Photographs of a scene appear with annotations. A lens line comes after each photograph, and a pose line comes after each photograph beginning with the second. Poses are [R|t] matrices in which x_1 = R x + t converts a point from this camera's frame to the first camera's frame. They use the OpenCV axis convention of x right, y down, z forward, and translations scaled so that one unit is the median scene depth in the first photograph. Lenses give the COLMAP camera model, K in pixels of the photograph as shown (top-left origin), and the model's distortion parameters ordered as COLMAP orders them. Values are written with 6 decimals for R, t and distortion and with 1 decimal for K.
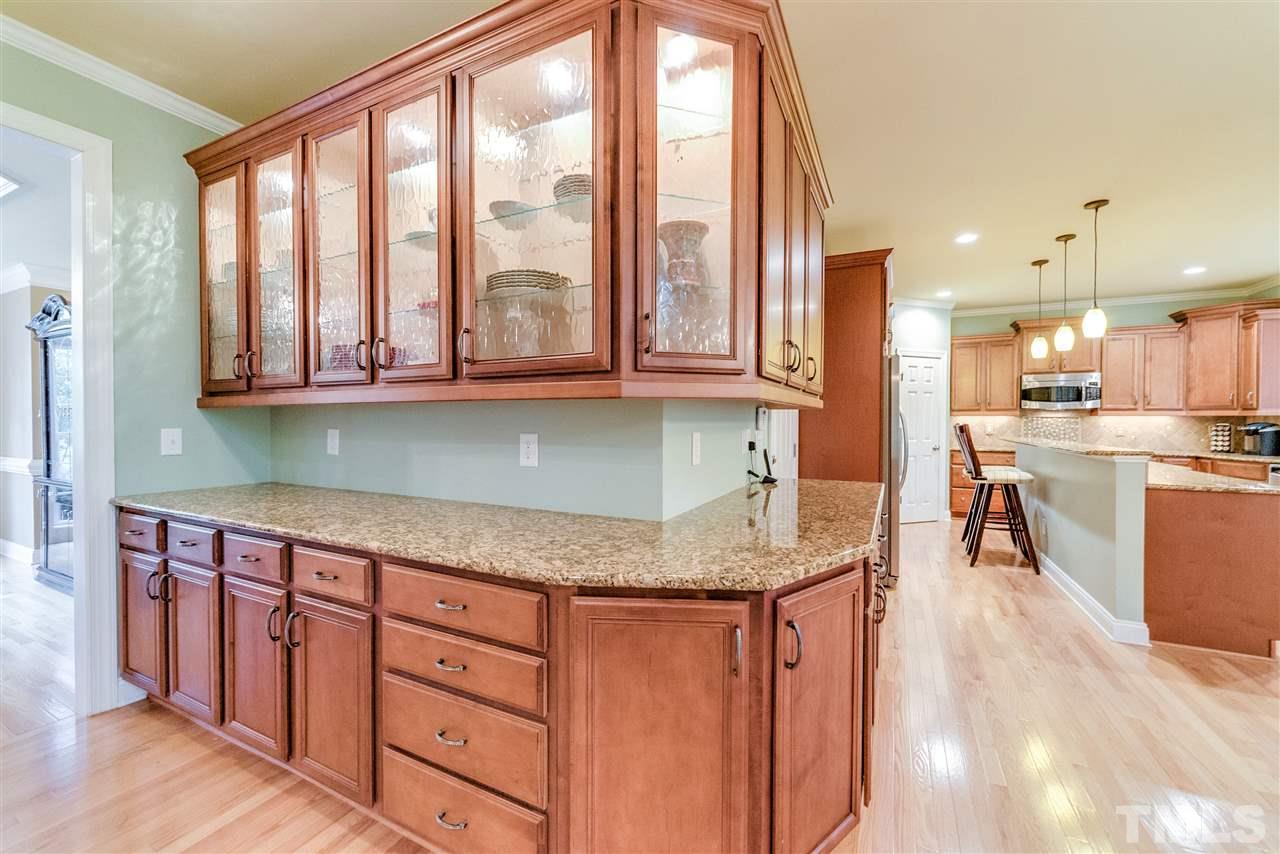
lens RADIAL K [[493.5, 0, 619.3], [0, 493.5, 428.4], [0, 0, 1]] dist [-0.001616, -0.000990]
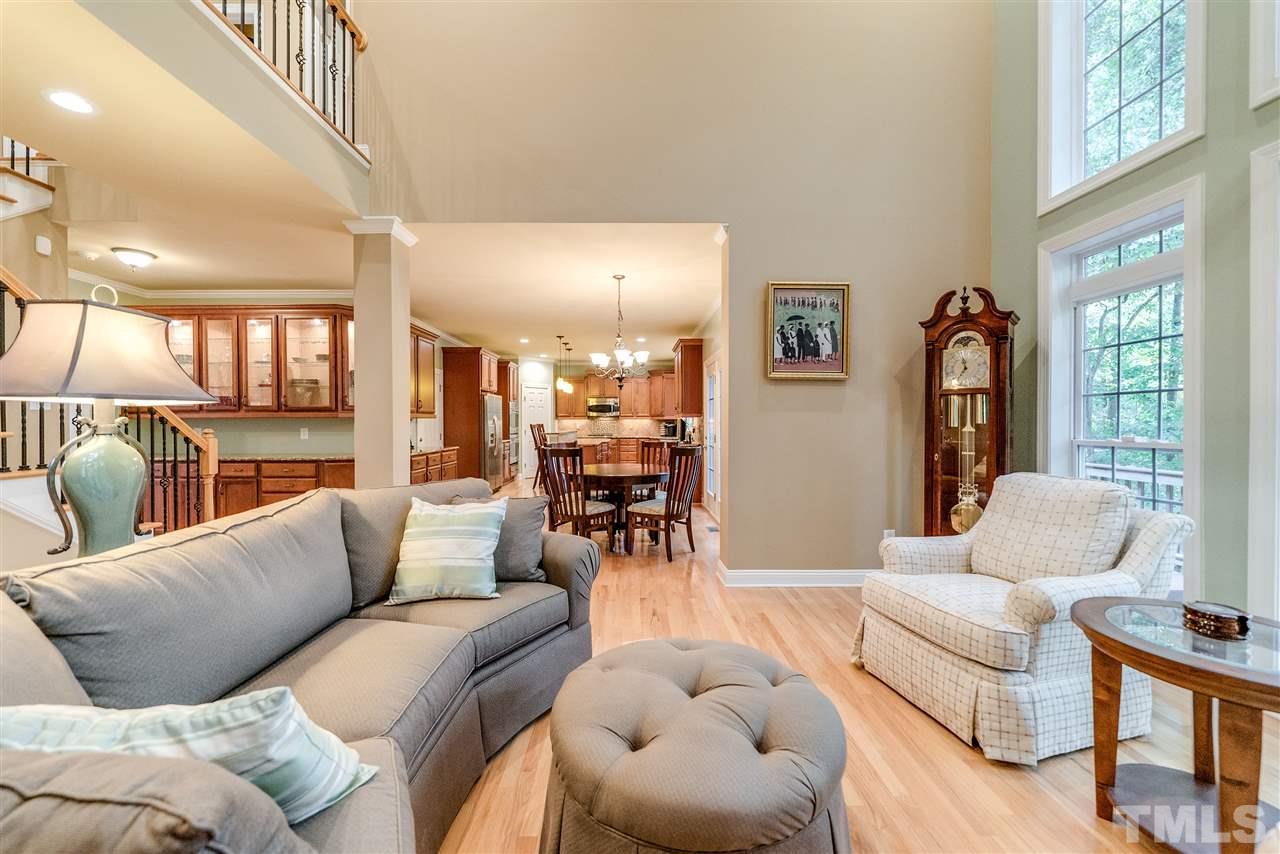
lens RADIAL K [[493.5, 0, 635.8], [0, 493.5, 429.3], [0, 0, 1]] dist [-0.001616, -0.000990]
pose [[0.882312, -0.010935, 0.470538, 0.201715], [0.010853, 0.999937, 0.002887, 0.036720], [-0.470540, 0.002560, 0.882375, -2.929970]]
